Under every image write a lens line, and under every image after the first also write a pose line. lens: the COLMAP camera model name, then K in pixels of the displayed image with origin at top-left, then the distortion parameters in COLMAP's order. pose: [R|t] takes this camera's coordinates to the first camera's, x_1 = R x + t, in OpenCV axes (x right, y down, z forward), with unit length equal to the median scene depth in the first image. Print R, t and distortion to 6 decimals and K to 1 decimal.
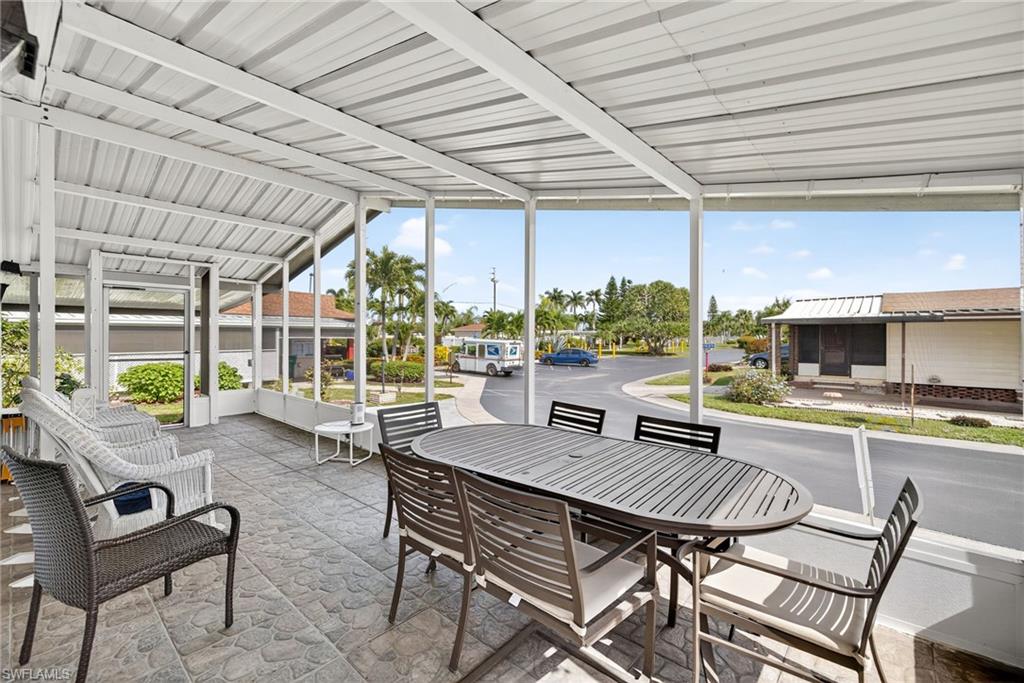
lens RADIAL K [[427.0, 0, 509.3], [0, 427.0, 339.3], [0, 0, 1]] dist [0.000631, -0.000144]
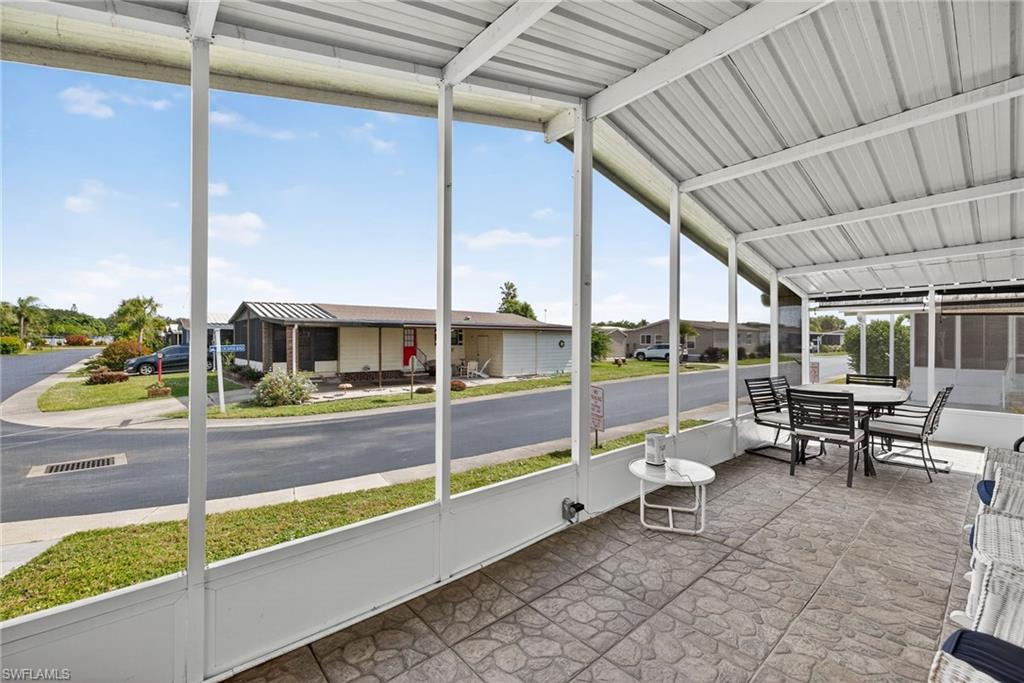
lens RADIAL K [[427.0, 0, 509.3], [0, 427.0, 339.3], [0, 0, 1]] dist [0.000631, -0.000144]
pose [[0.145876, -0.006419, 0.989282, -0.365262], [0.010092, 0.999937, 0.005000, -0.001404], [-0.989251, 0.009254, 0.145932, 0.386750]]
